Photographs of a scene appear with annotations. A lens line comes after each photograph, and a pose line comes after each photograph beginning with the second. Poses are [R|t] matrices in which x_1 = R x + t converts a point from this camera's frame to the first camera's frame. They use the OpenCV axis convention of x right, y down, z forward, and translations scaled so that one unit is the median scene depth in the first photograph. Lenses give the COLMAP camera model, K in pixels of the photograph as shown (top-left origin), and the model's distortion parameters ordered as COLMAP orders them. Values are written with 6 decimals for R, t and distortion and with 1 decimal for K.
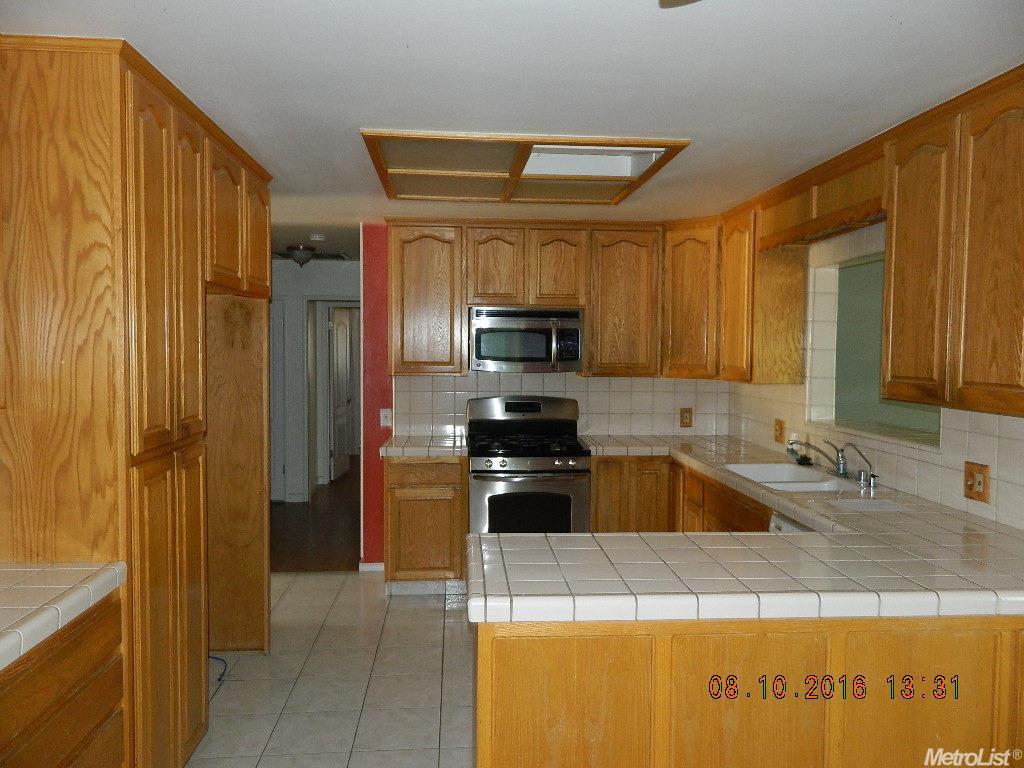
lens RADIAL K [[763.8, 0, 511.1], [0, 763.8, 383.6], [0, 0, 1]] dist [-0.007349, -0.001630]
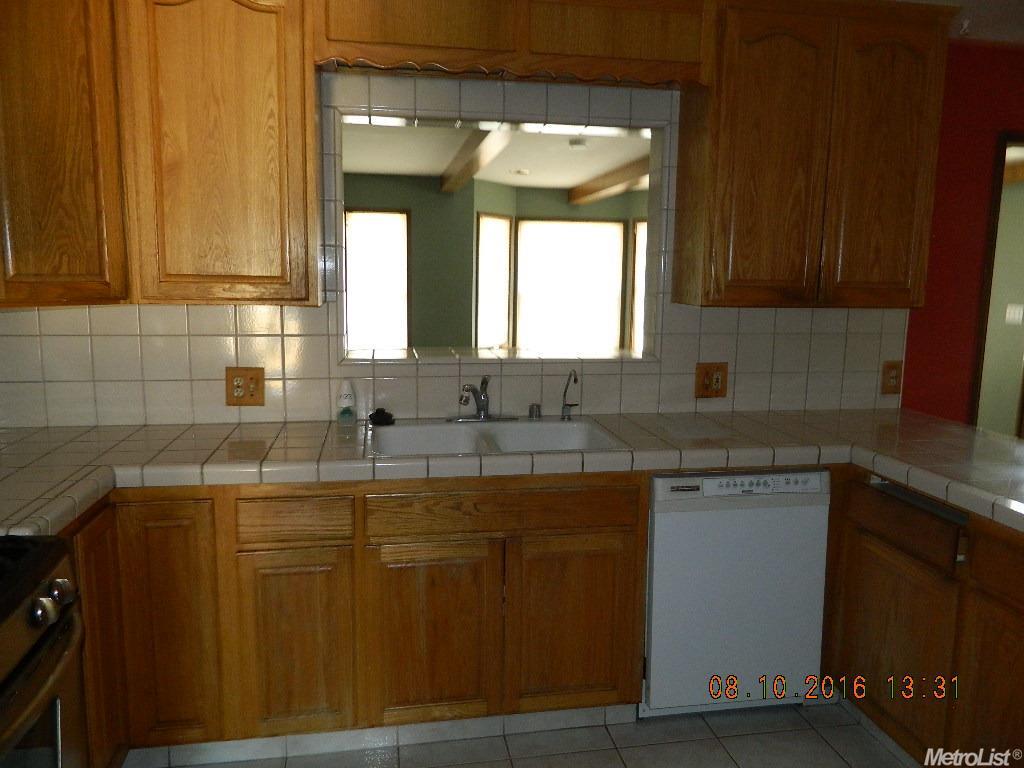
lens RADIAL K [[763.8, 0, 510.1], [0, 763.8, 384.9], [0, 0, 1]] dist [-0.007349, -0.001630]
pose [[-0.102155, -0.155265, 0.982577, -0.406724], [0.031396, 0.986749, 0.159189, -0.041192], [-0.994273, 0.047111, -0.095927, 1.430784]]
